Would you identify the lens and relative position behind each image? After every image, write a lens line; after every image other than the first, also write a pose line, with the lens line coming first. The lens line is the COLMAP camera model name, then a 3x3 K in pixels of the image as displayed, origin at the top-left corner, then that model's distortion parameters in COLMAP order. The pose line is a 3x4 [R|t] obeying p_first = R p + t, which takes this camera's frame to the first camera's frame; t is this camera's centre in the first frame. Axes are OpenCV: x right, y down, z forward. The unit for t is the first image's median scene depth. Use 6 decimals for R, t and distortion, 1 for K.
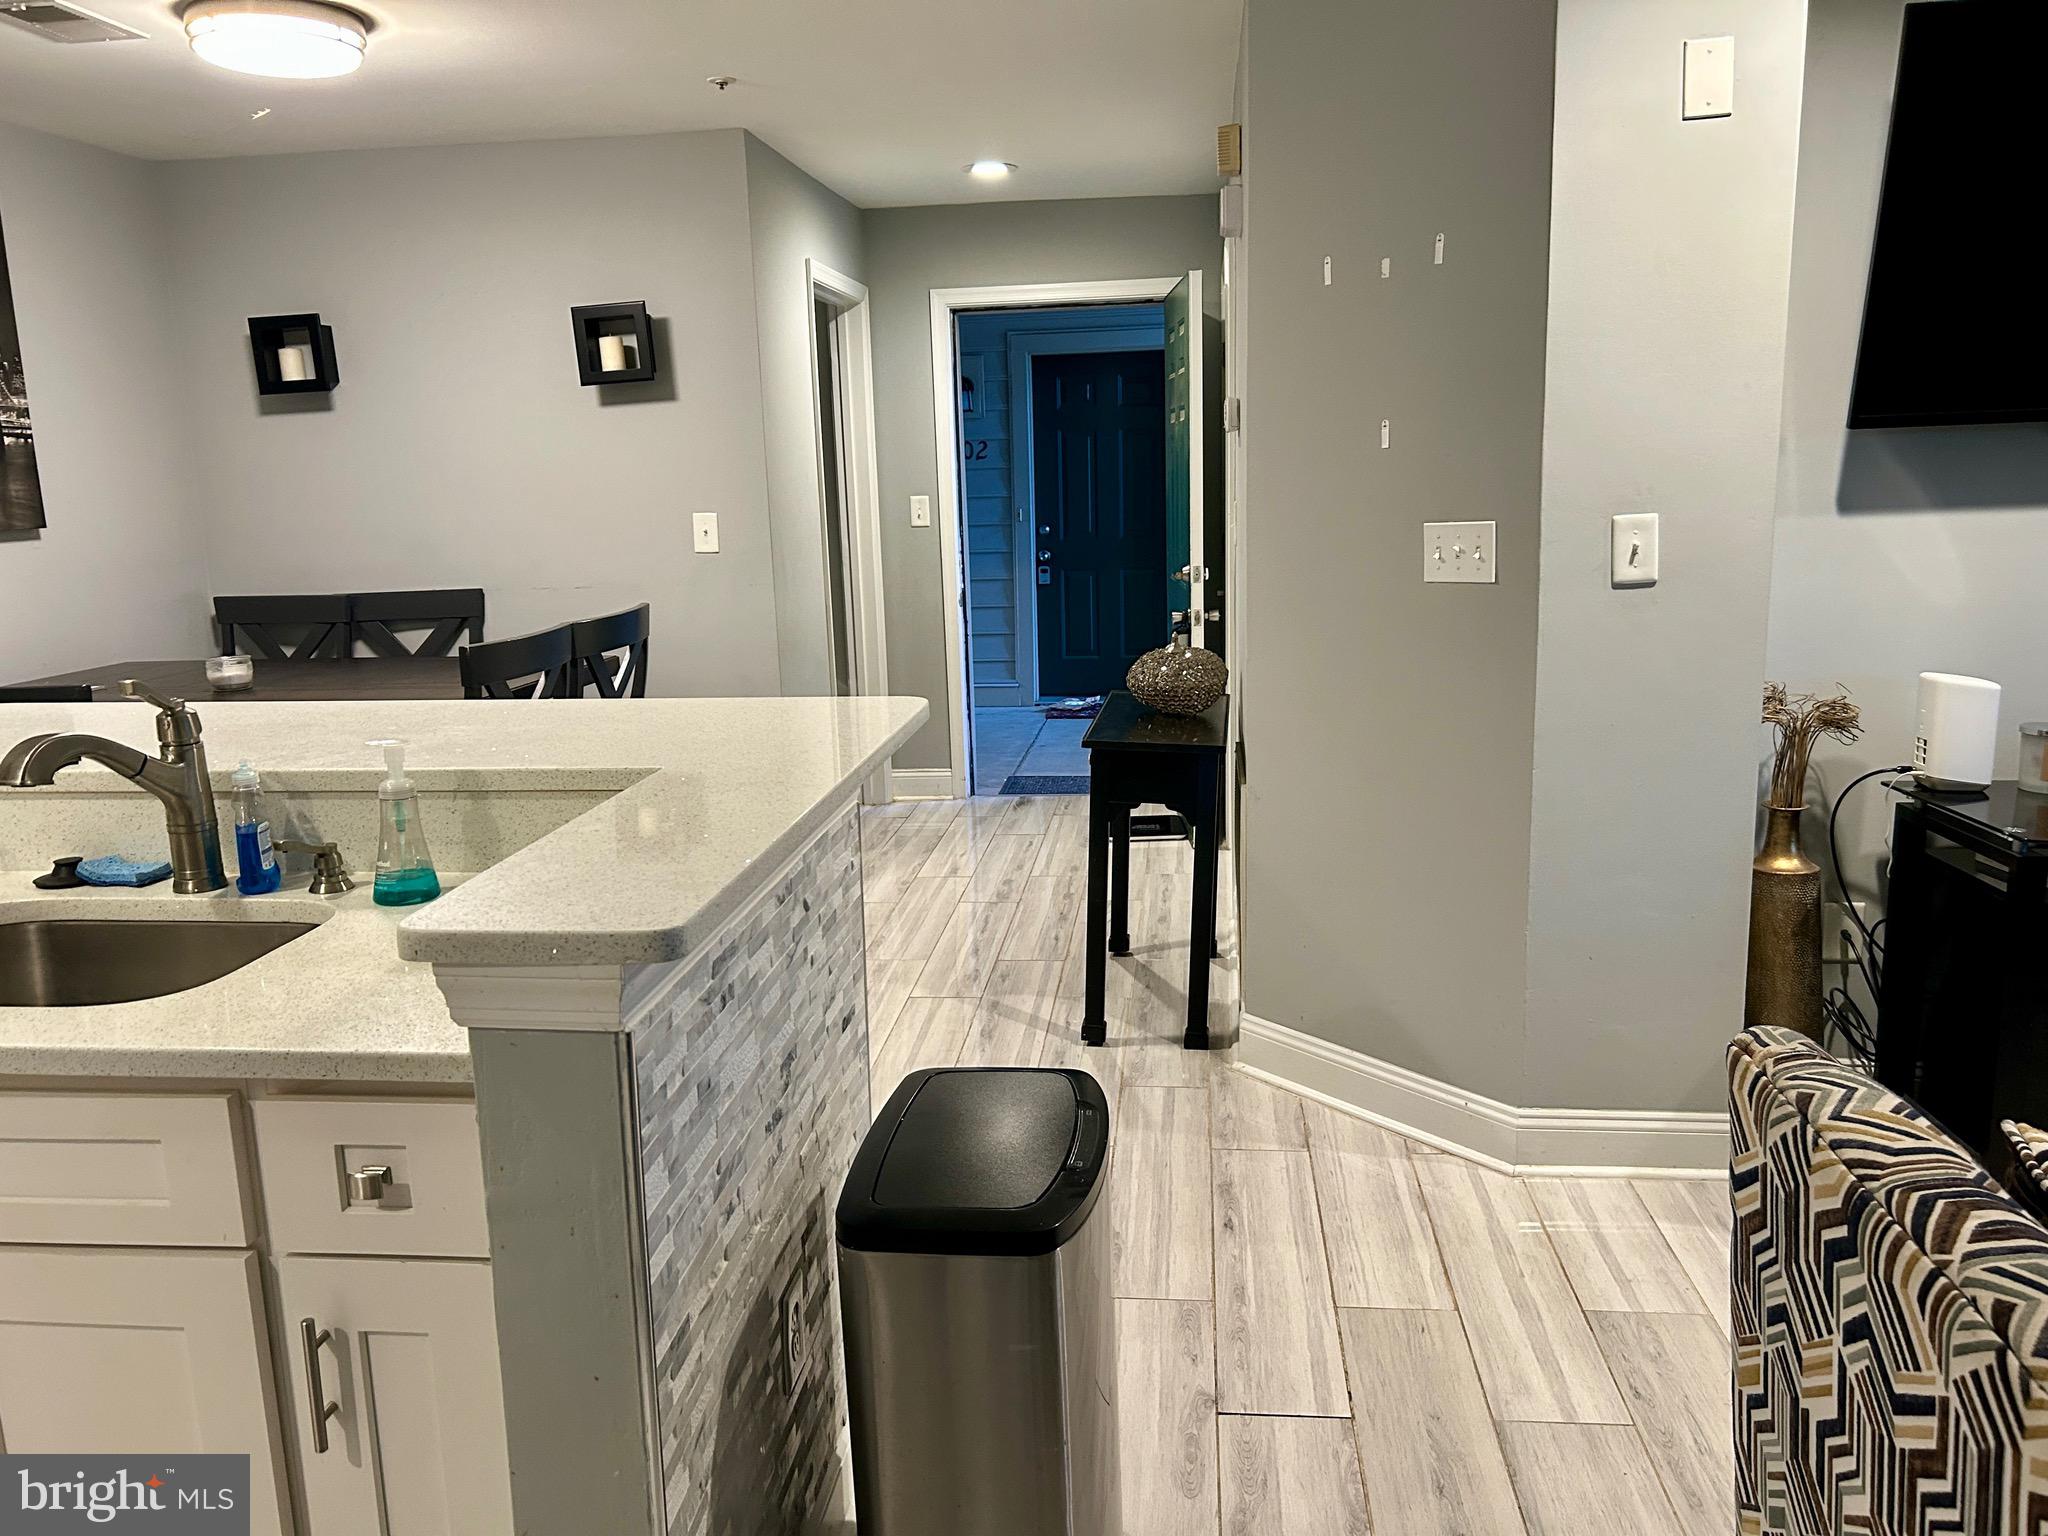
lens RADIAL K [[1547.7, 0, 1012.3], [0, 1547.7, 777.5], [0, 0, 1]] dist [0.052438, -0.060398]
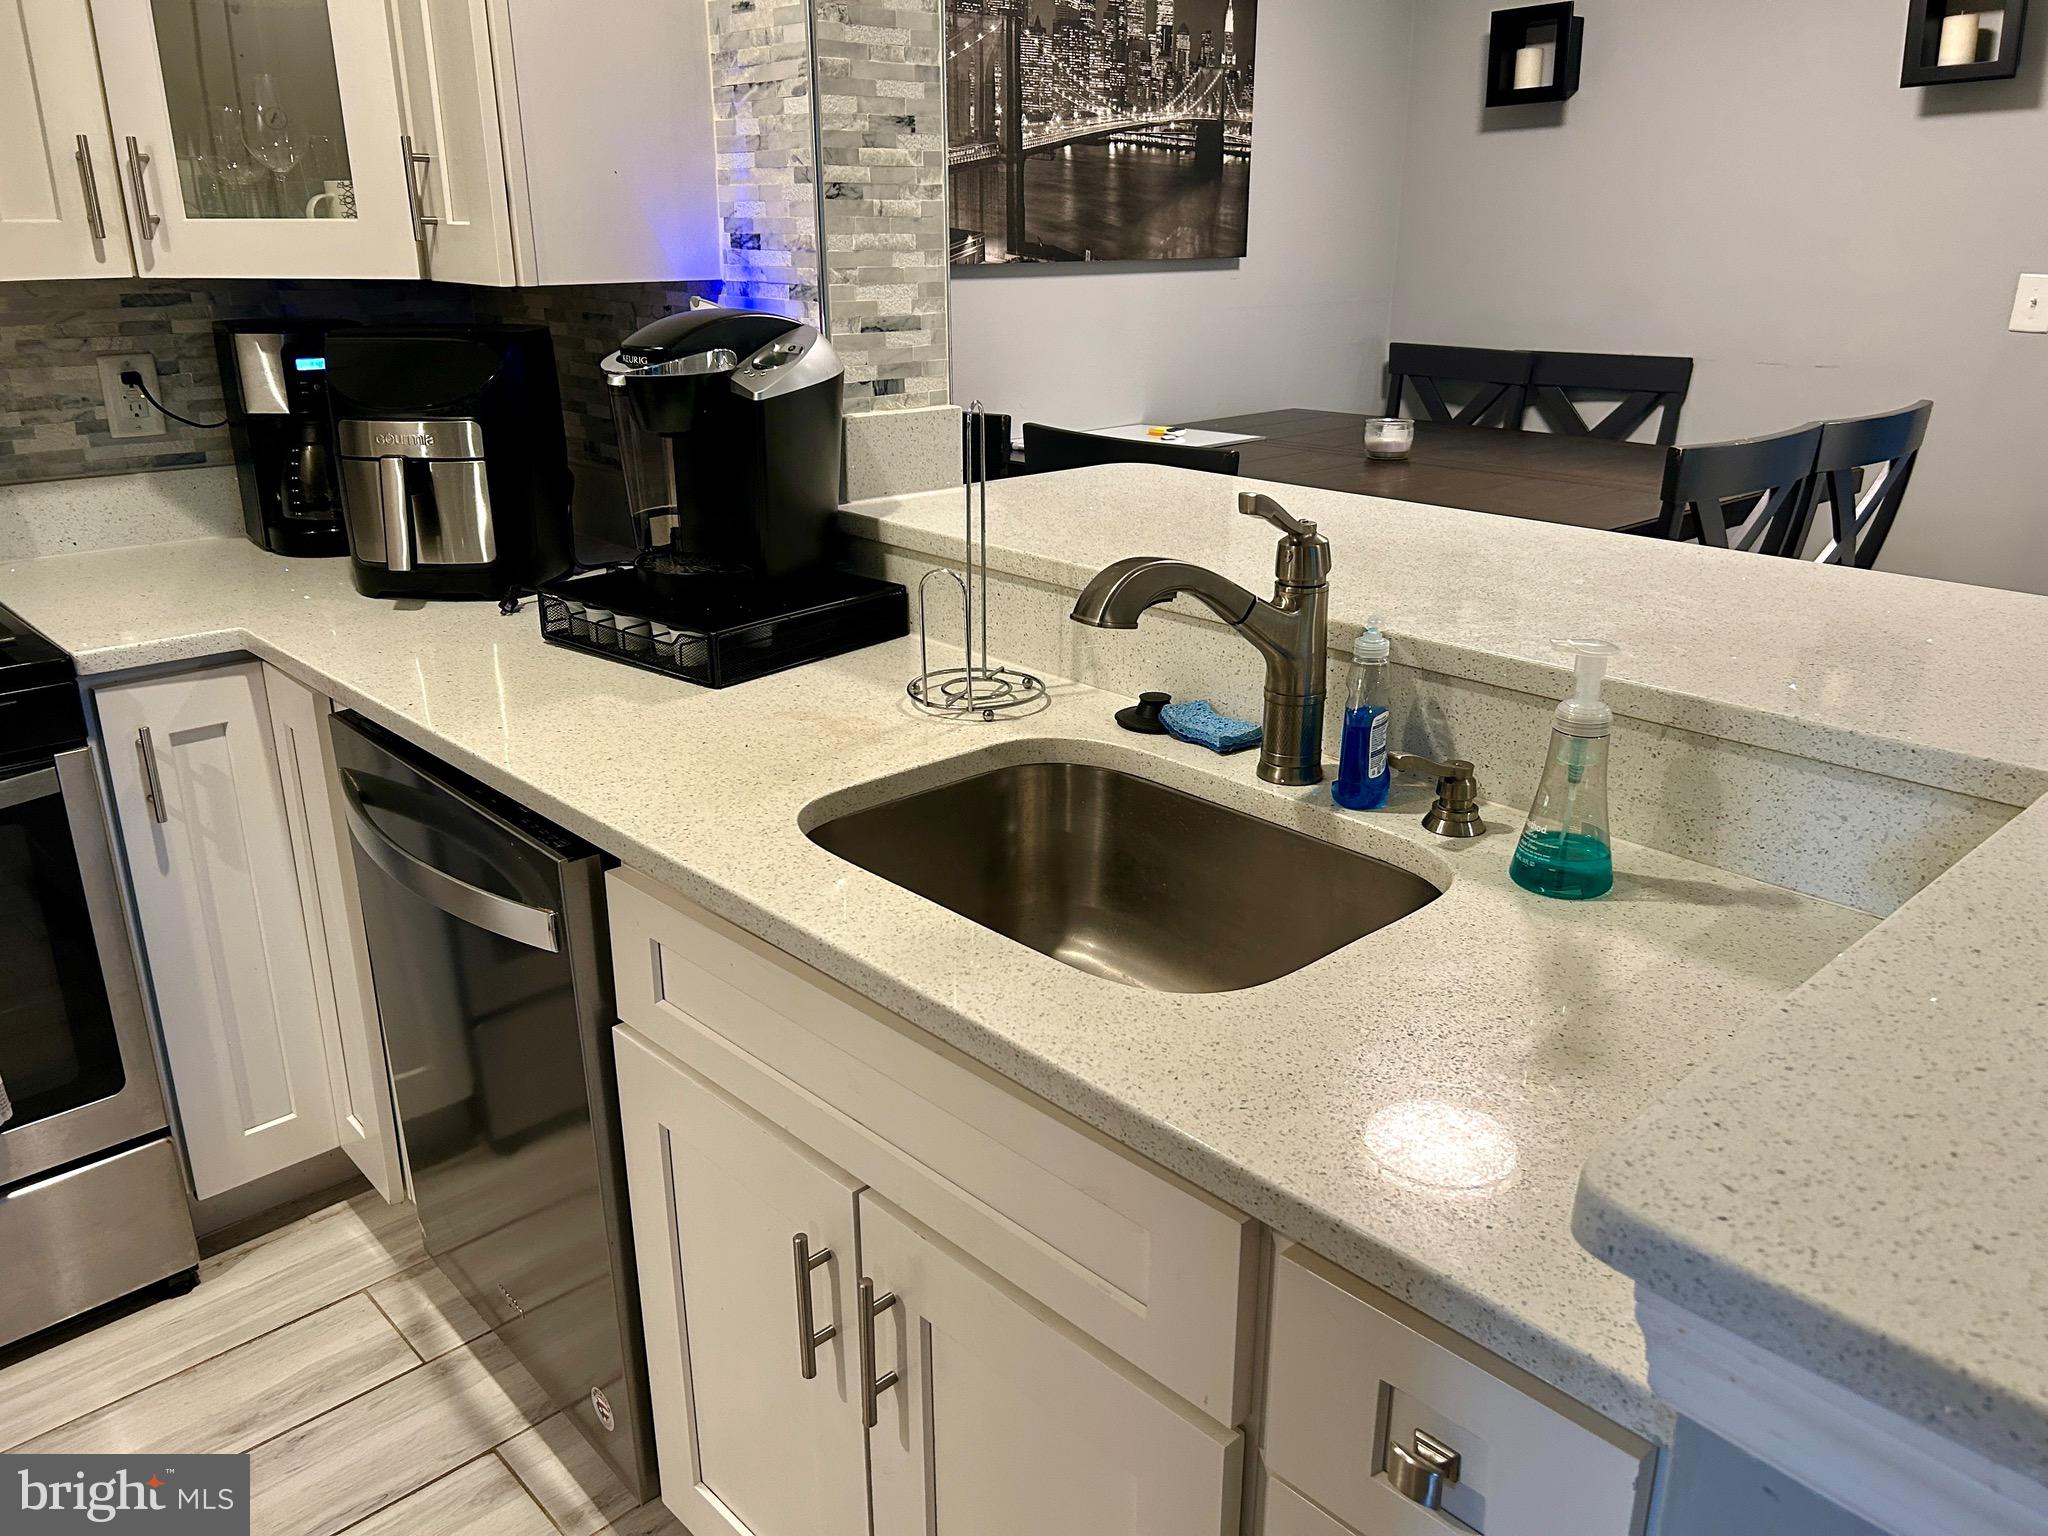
lens RADIAL K [[1547.7, 0, 1037.3], [0, 1547.7, 769.2], [0, 0, 1]] dist [0.052438, -0.060398]
pose [[0.770652, 0.241424, -0.589754, -0.091810], [-0.150160, 0.968195, 0.200125, -0.031827], [0.619312, -0.065669, 0.782394, 0.180112]]
